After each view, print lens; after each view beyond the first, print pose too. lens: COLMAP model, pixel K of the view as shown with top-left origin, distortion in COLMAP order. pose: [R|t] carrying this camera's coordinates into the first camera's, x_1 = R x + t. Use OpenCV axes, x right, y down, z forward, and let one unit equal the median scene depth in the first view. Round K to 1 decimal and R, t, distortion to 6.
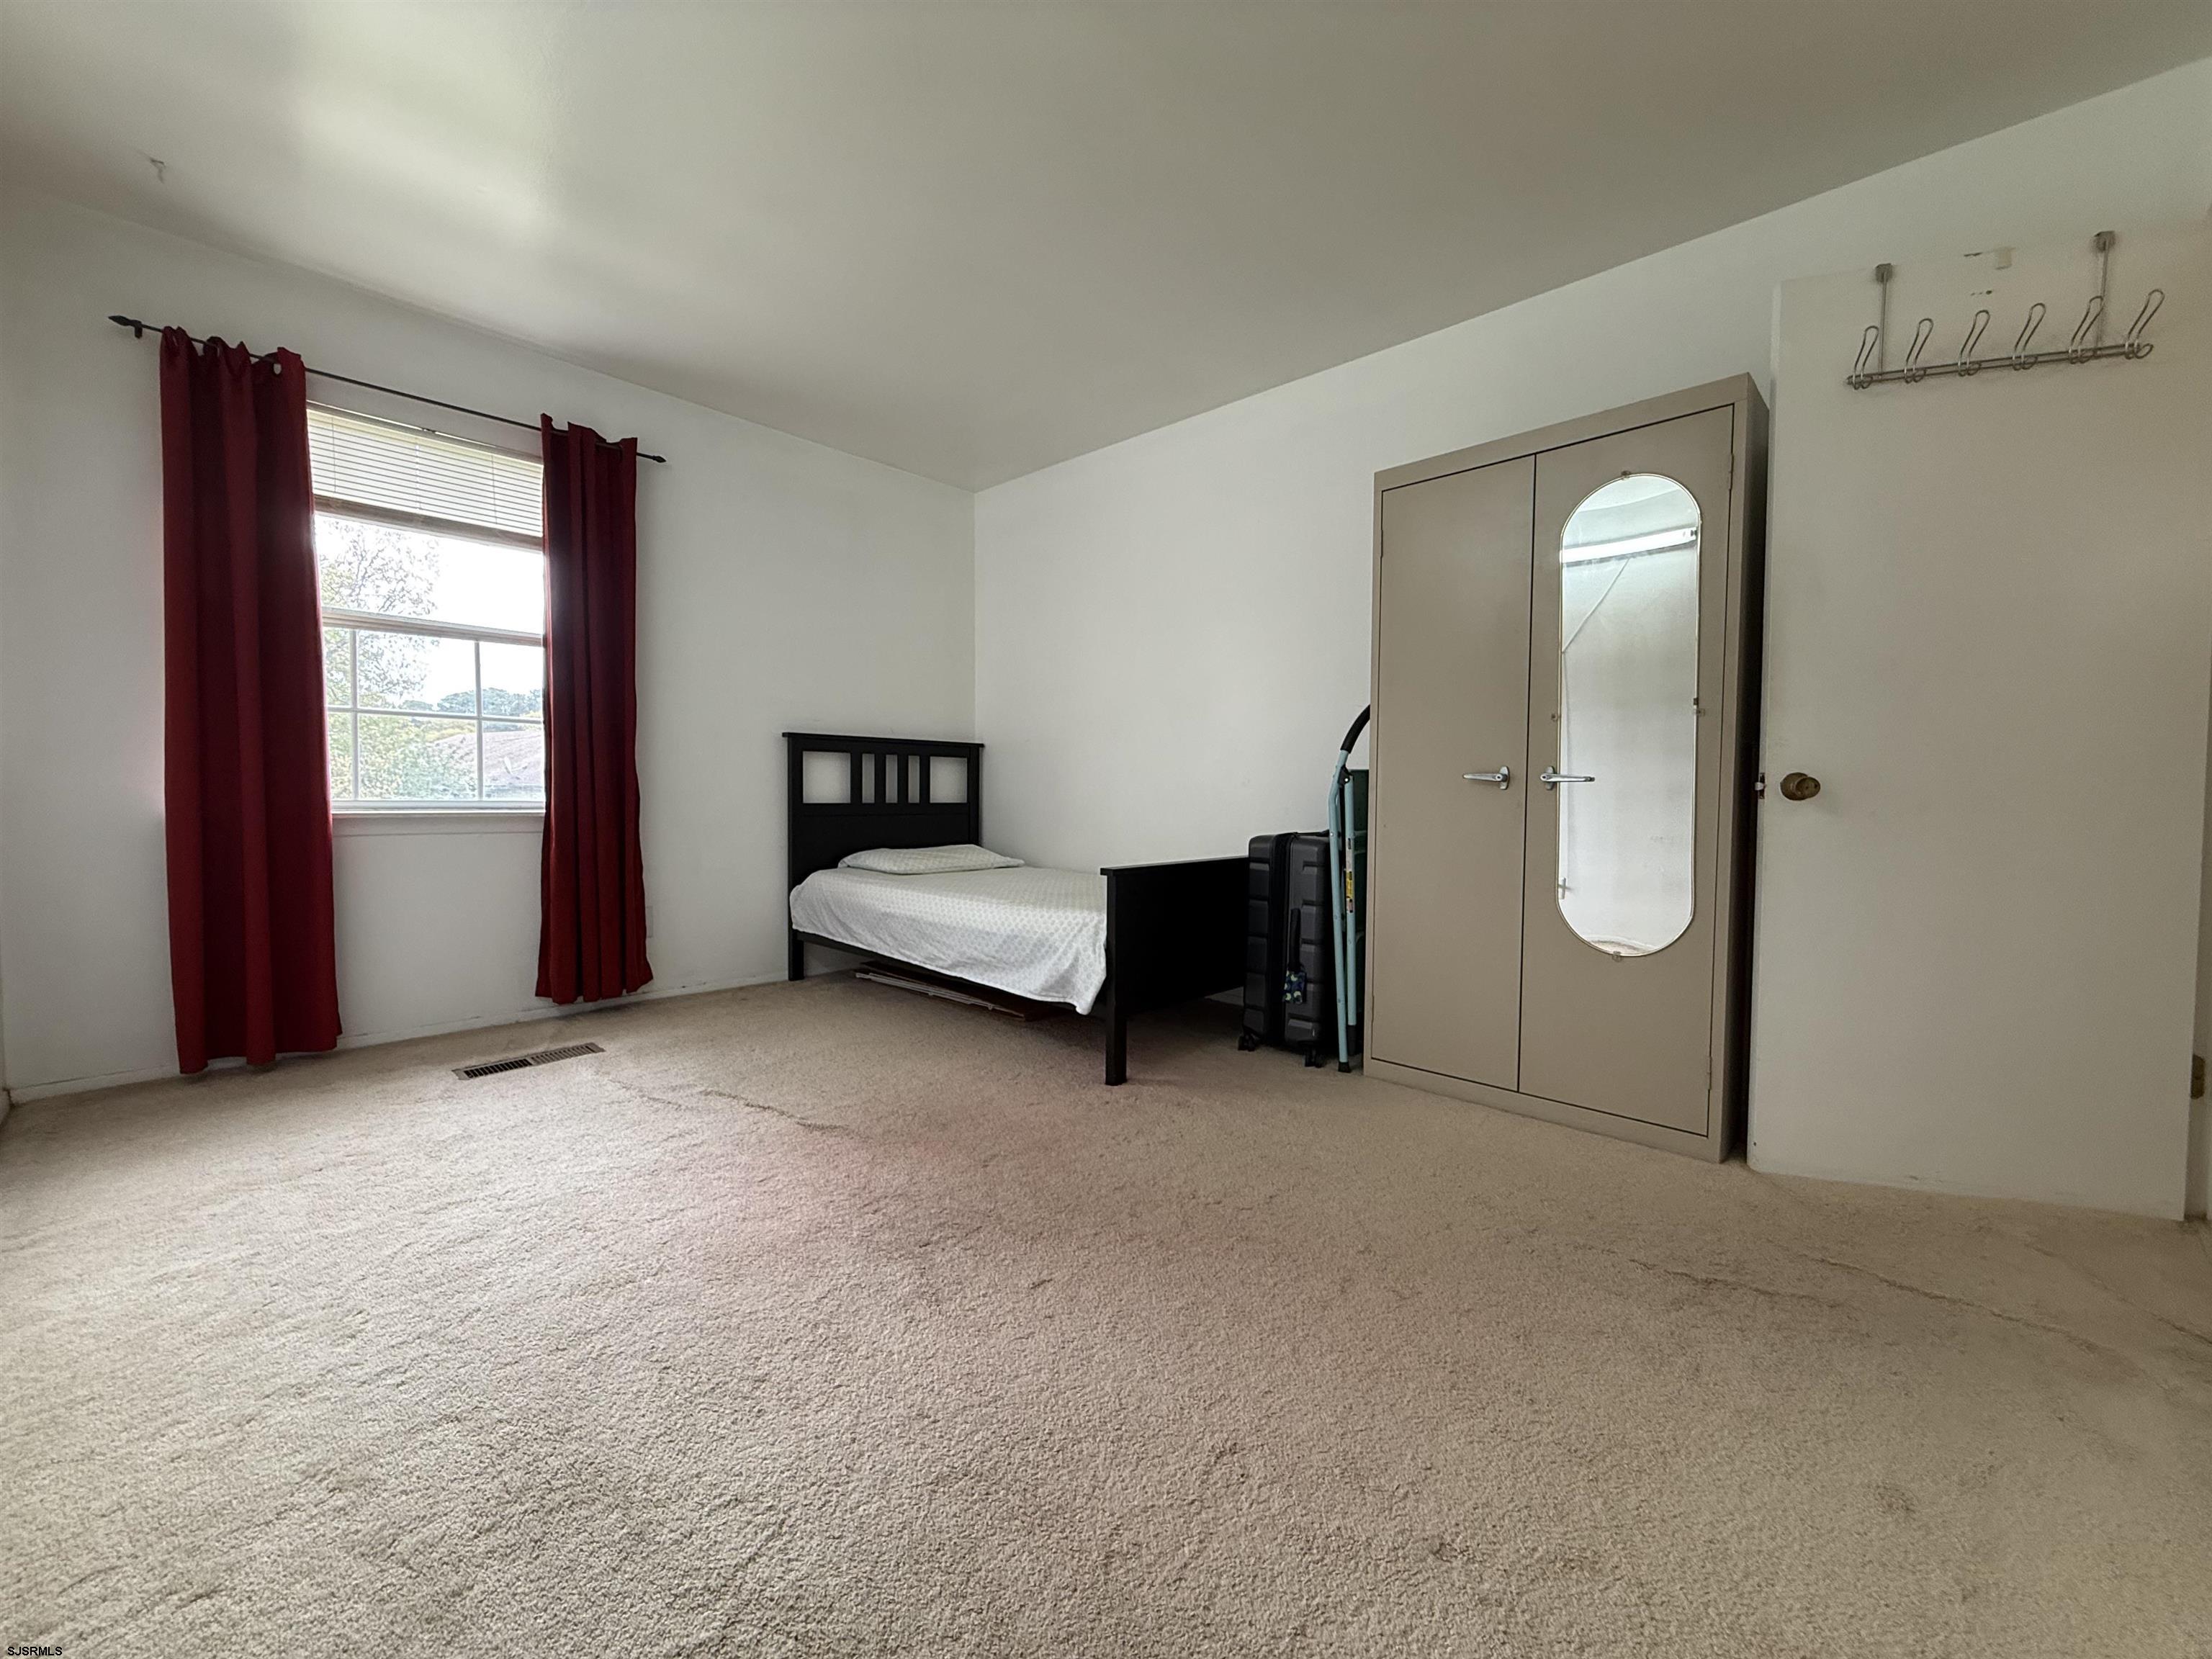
lens RADIAL K [[882.7, 0, 1104.6], [0, 882.7, 828.1], [0, 0, 1]] dist [-0.000009, 0.000119]
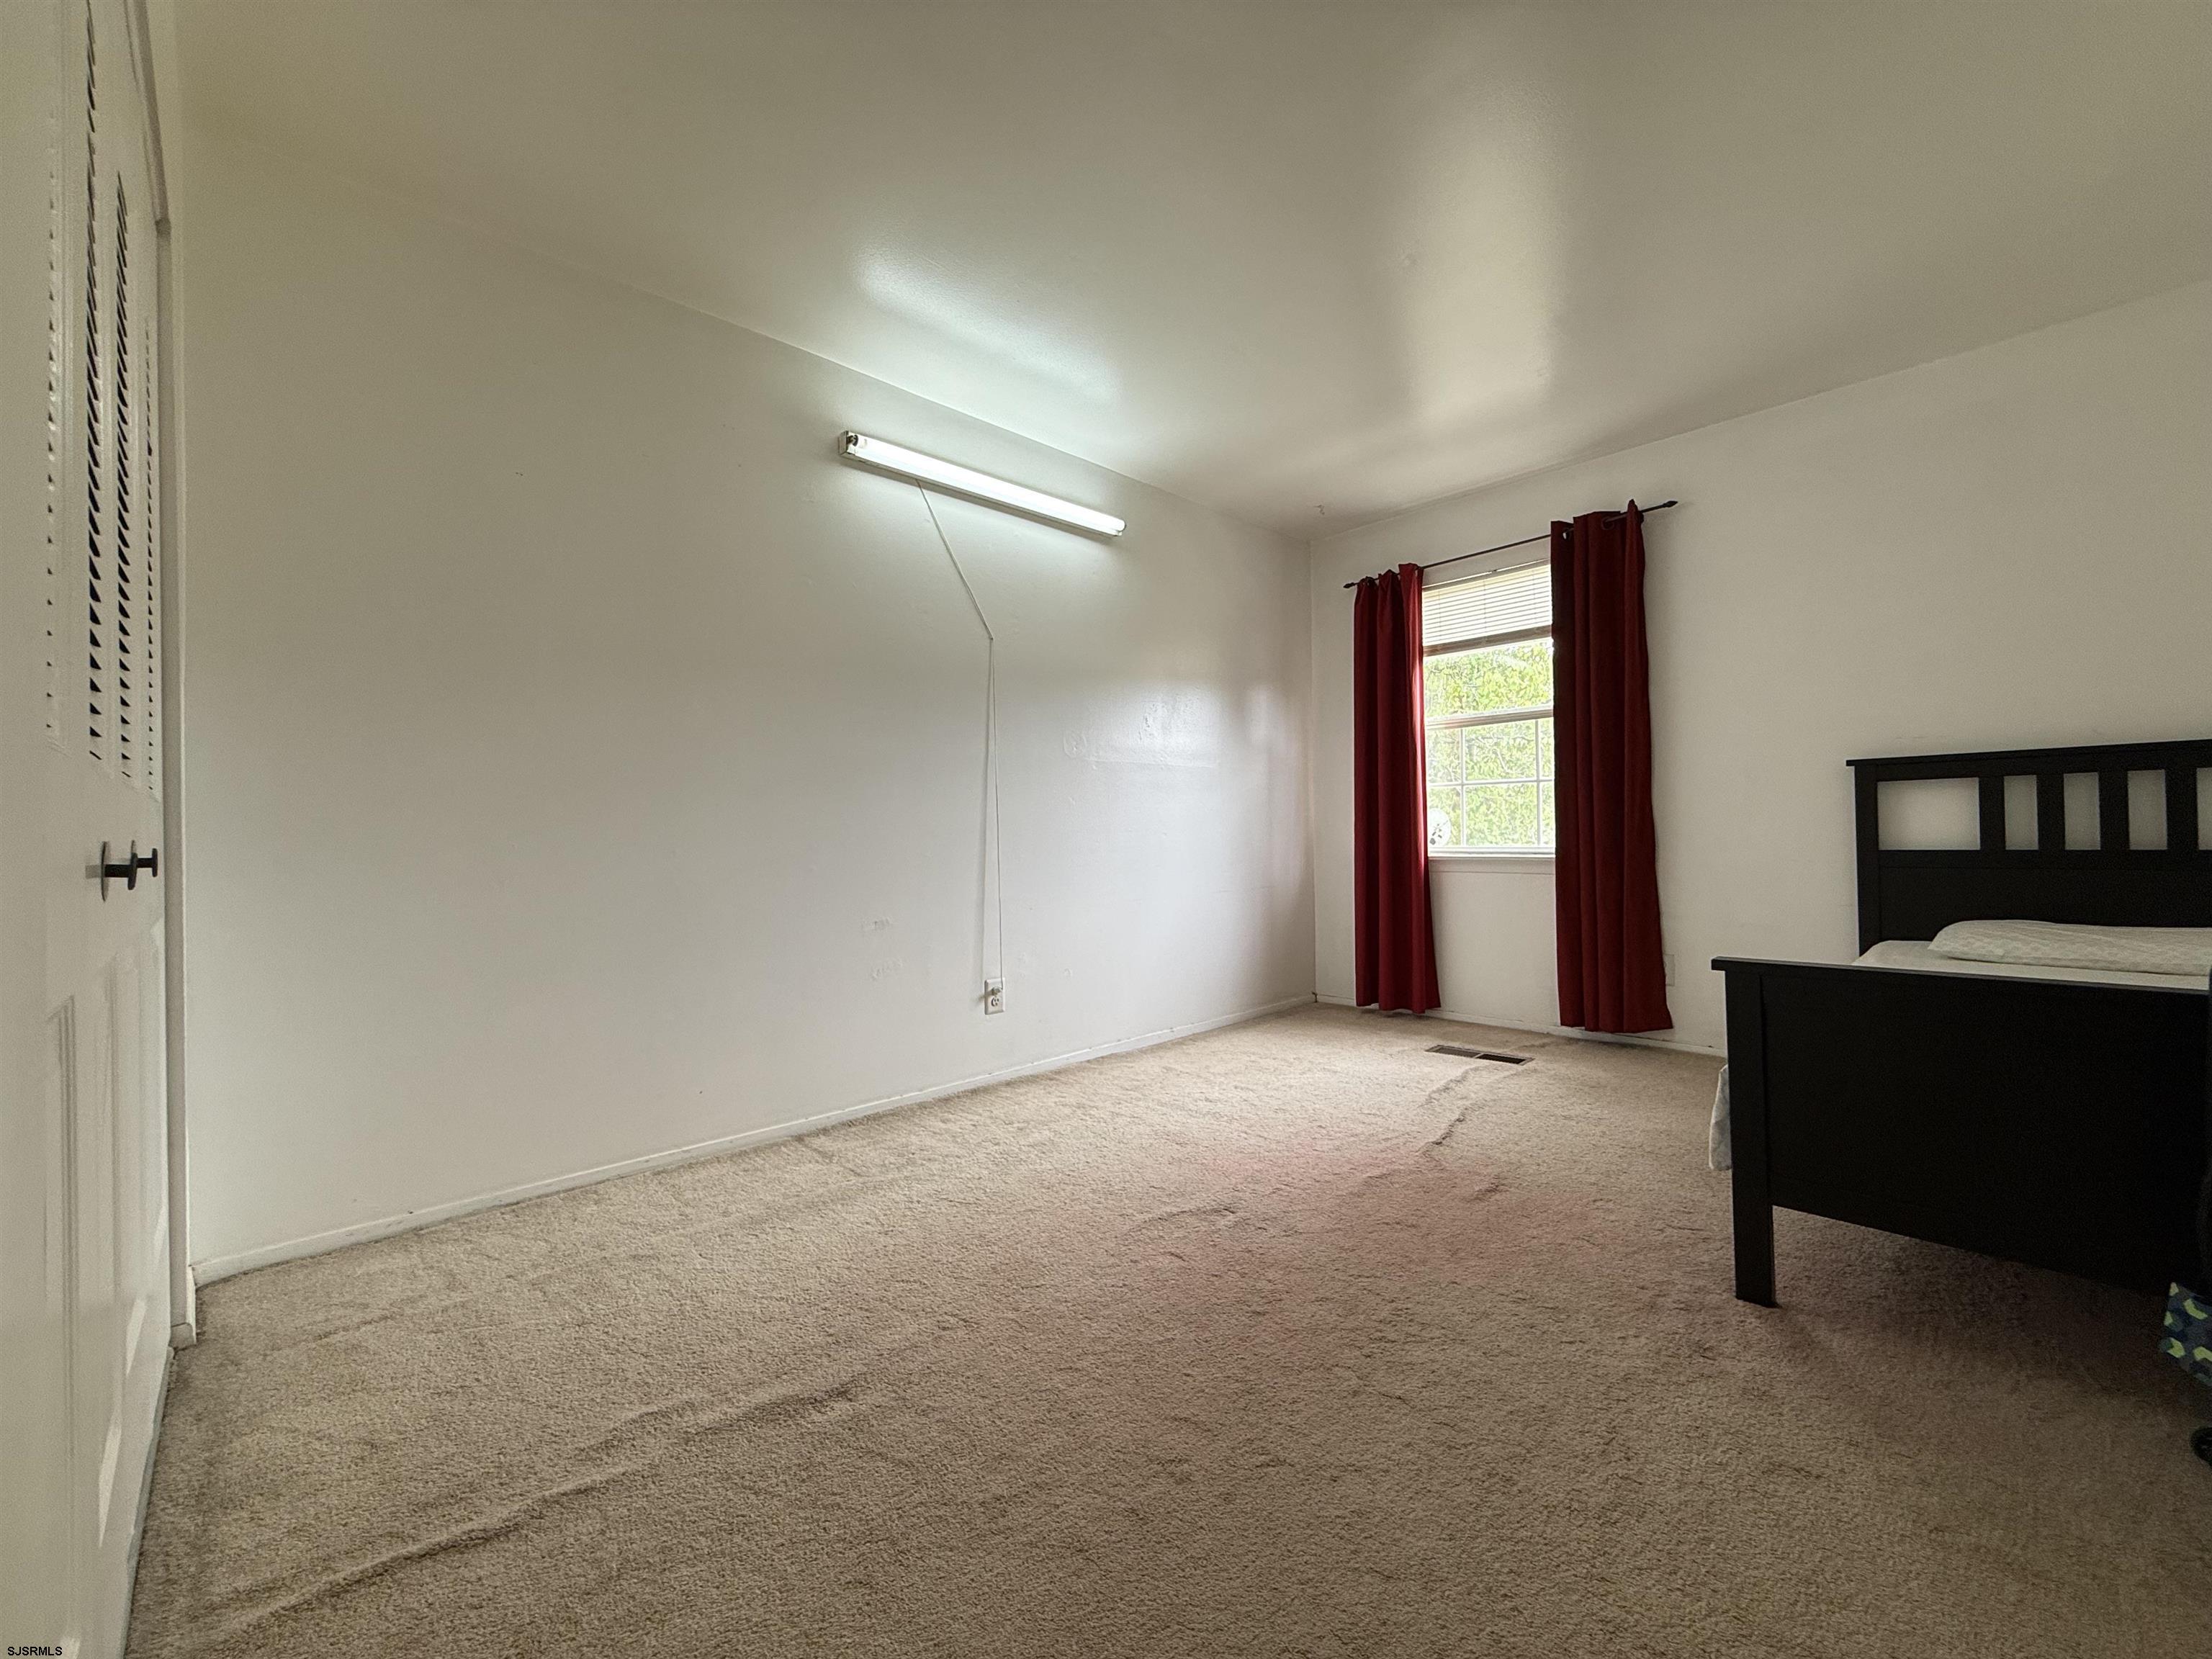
lens RADIAL K [[882.7, 0, 1104.6], [0, 882.7, 828.1], [0, 0, 1]] dist [-0.000009, 0.000119]
pose [[-0.049056, -0.014174, -0.998695, 0.591419], [-0.021218, 0.999688, -0.013146, -0.029994], [0.998571, 0.020545, -0.049341, 0.482350]]
